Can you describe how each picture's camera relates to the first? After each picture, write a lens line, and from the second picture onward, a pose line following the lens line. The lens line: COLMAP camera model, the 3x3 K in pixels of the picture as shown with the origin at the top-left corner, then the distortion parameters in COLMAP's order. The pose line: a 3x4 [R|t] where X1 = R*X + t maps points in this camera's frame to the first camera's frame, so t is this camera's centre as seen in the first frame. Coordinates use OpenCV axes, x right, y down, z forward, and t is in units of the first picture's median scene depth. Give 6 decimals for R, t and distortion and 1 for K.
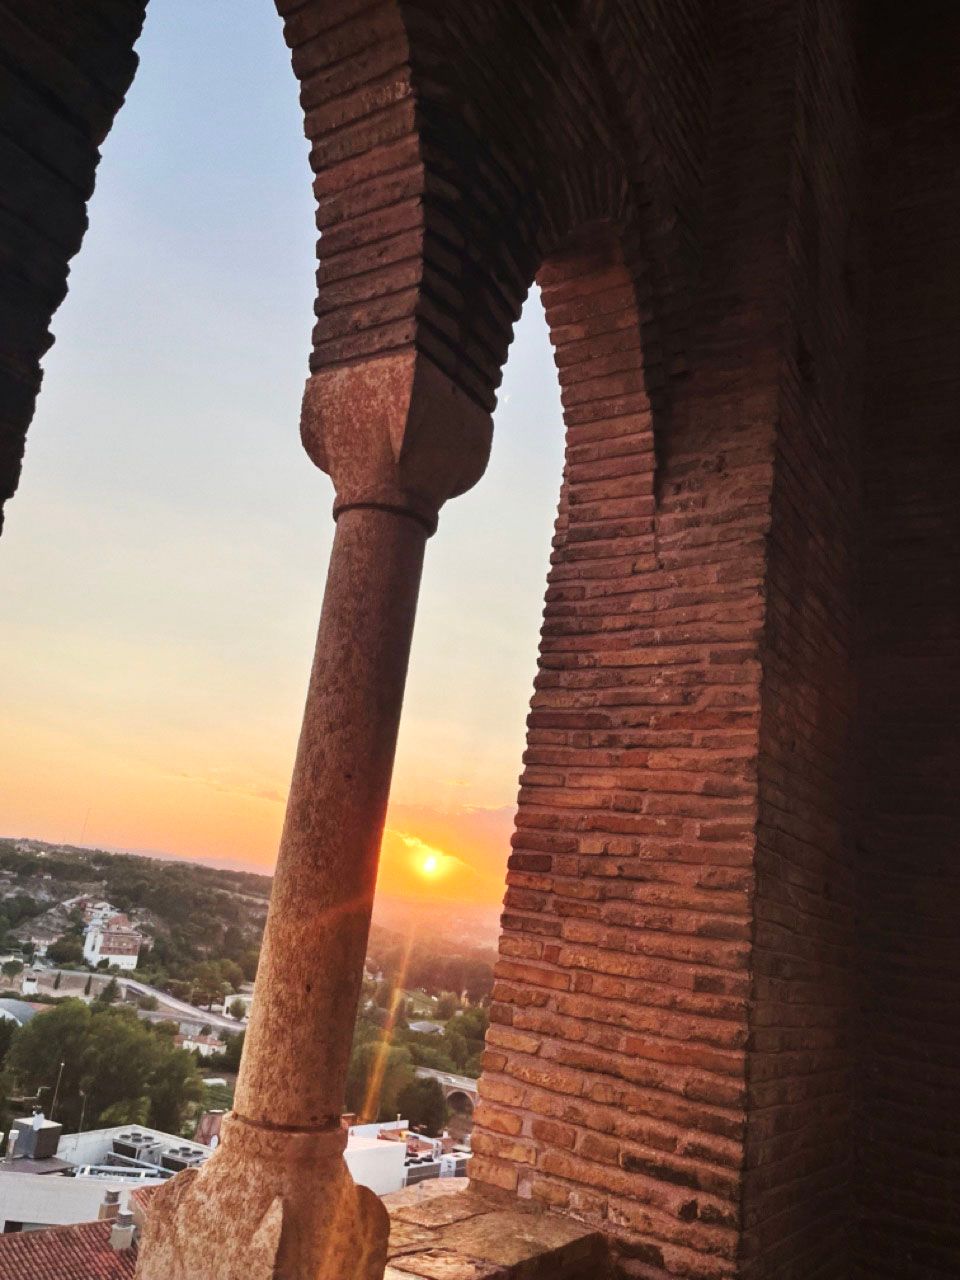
lens RADIAL K [[989.4, 0, 474.9], [0, 989.4, 626.6], [0, 0, 1]] dist [0.098368, -0.144186]
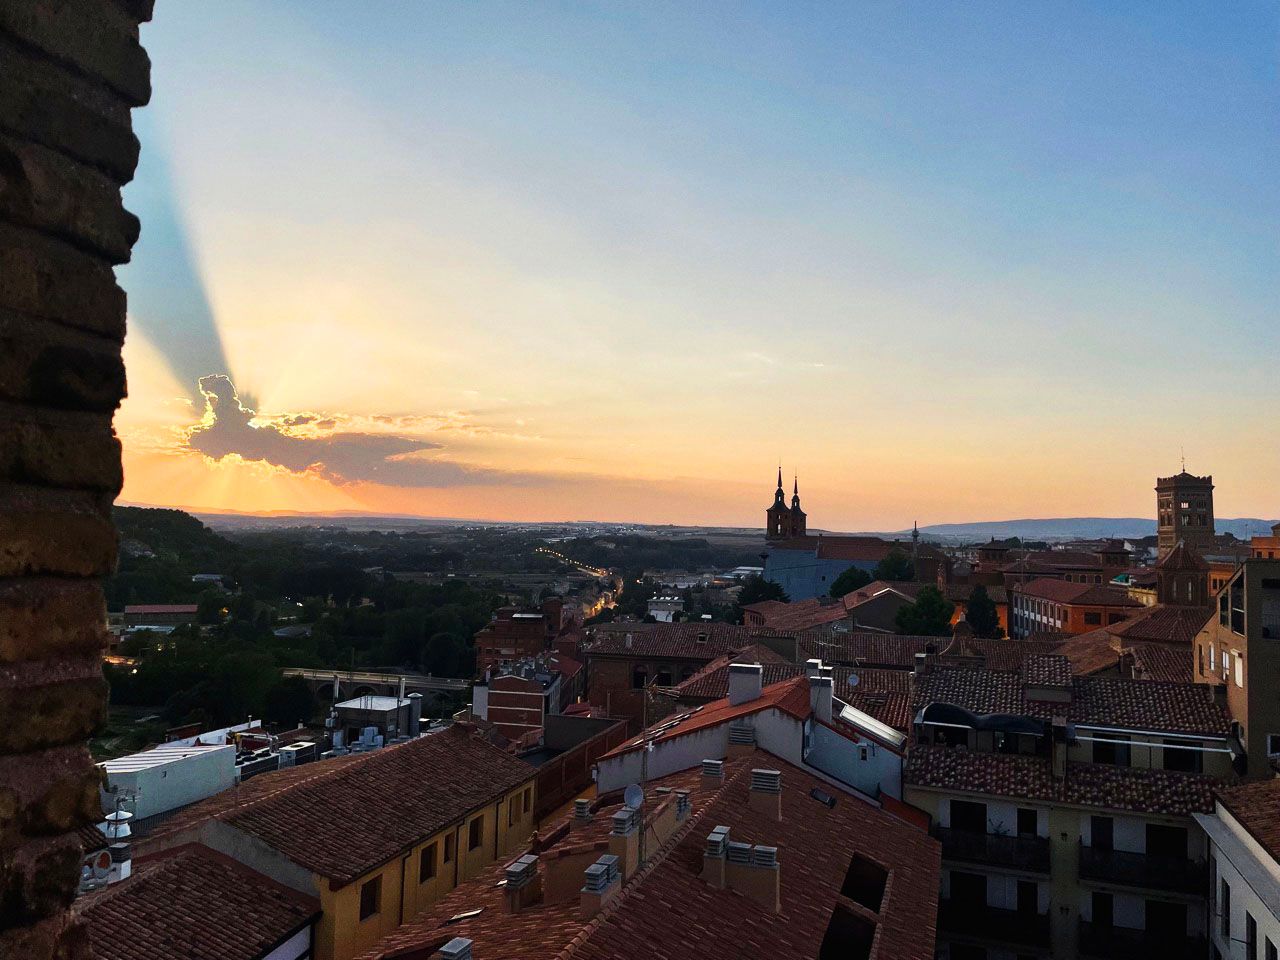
lens RADIAL K [[970.3, 0, 648.8], [0, 970.3, 479.6], [0, 0, 1]] dist [0.100129, -0.131817]
pose [[0.947432, -0.084405, 0.308623, 0.841533], [0.004530, 0.968019, 0.250835, 0.465269], [-0.319925, -0.236251, 0.917515, 0.942729]]
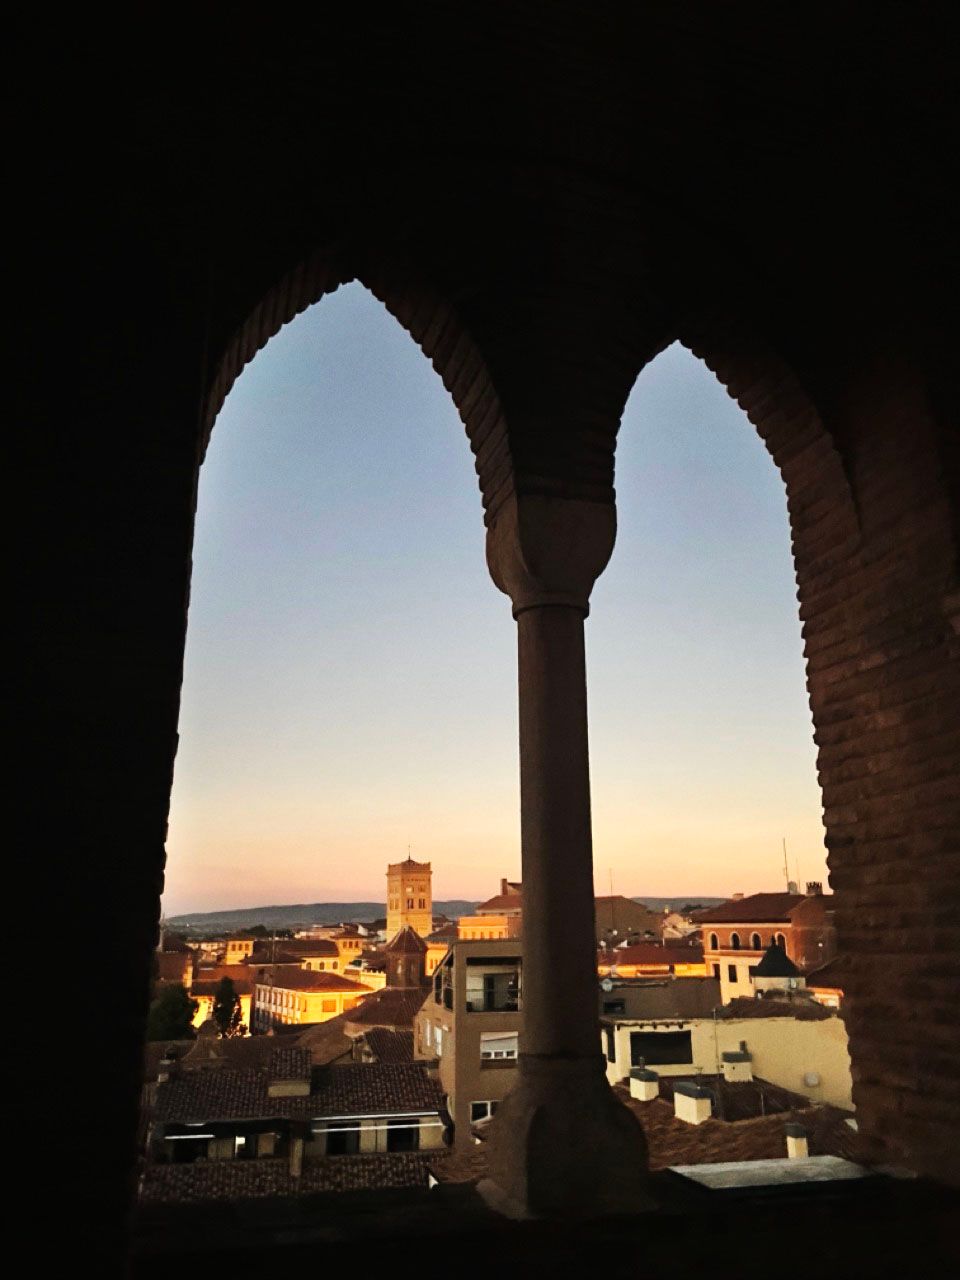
lens RADIAL K [[972.8, 0, 493.6], [0, 972.8, 629.2], [0, 0, 1]] dist [0.088322, -0.115292]
pose [[0.623328, 0.102242, 0.775247, 0.252613], [-0.136578, 0.990411, -0.020804, 0.211638], [-0.769940, -0.092914, 0.631315, 0.474312]]
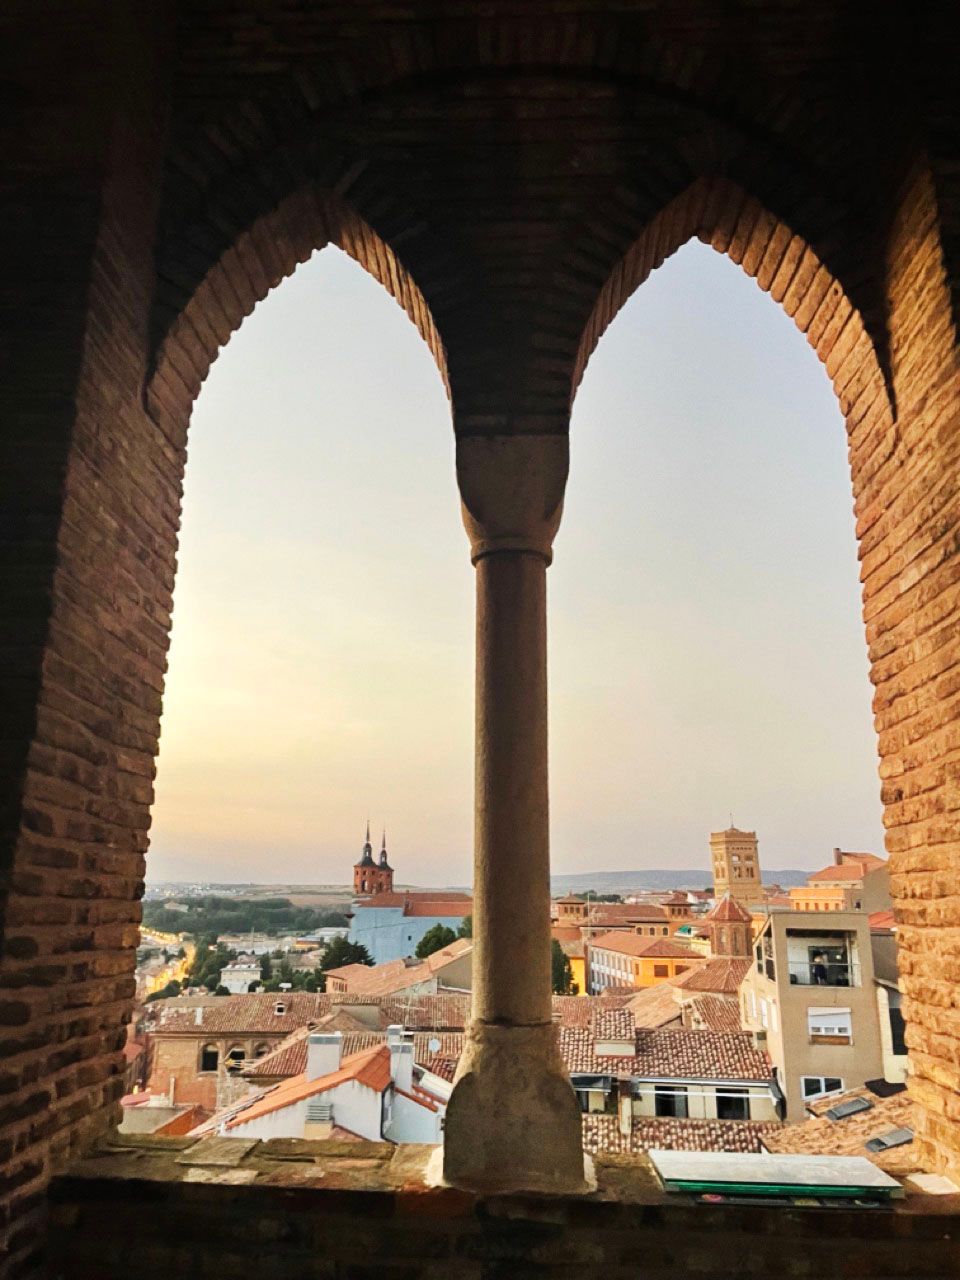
lens RADIAL K [[966.4, 0, 470.0], [0, 966.4, 630.8], [0, 0, 1]] dist [0.100984, -0.136671]
pose [[0.848723, 0.022782, 0.528346, 0.547112], [-0.053279, 0.997672, 0.042568, 0.197364], [-0.526146, -0.064278, 0.847961, 0.279692]]
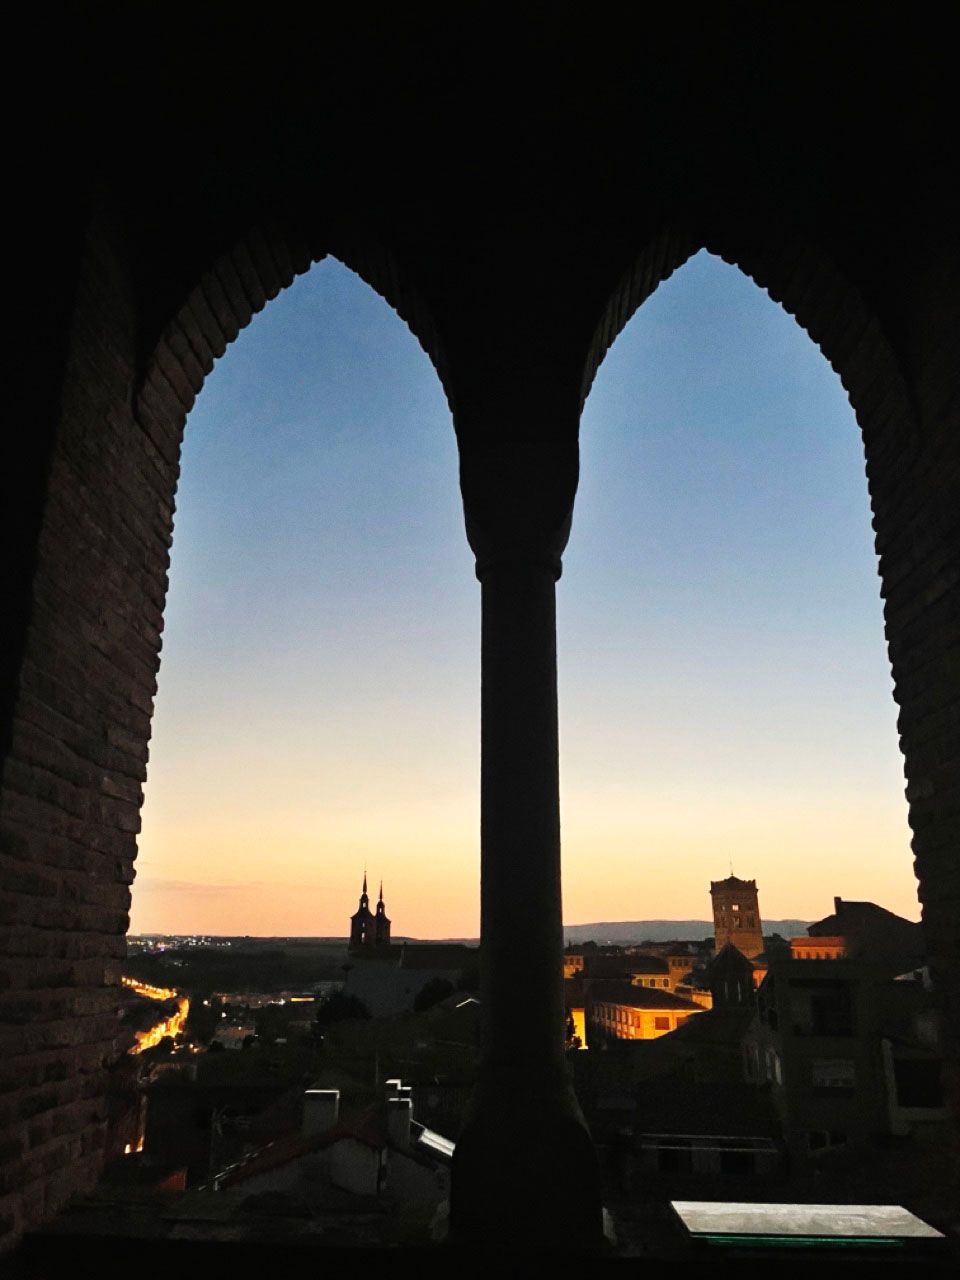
lens RADIAL K [[966.0, 0, 477.3], [0, 966.0, 644.8], [0, 0, 1]] dist [0.101747, -0.137890]
pose [[0.843601, 0.039353, 0.535526, 0.566529], [-0.050966, 0.998677, 0.006898, 0.229653], [-0.534546, -0.033113, 0.844491, 0.321469]]
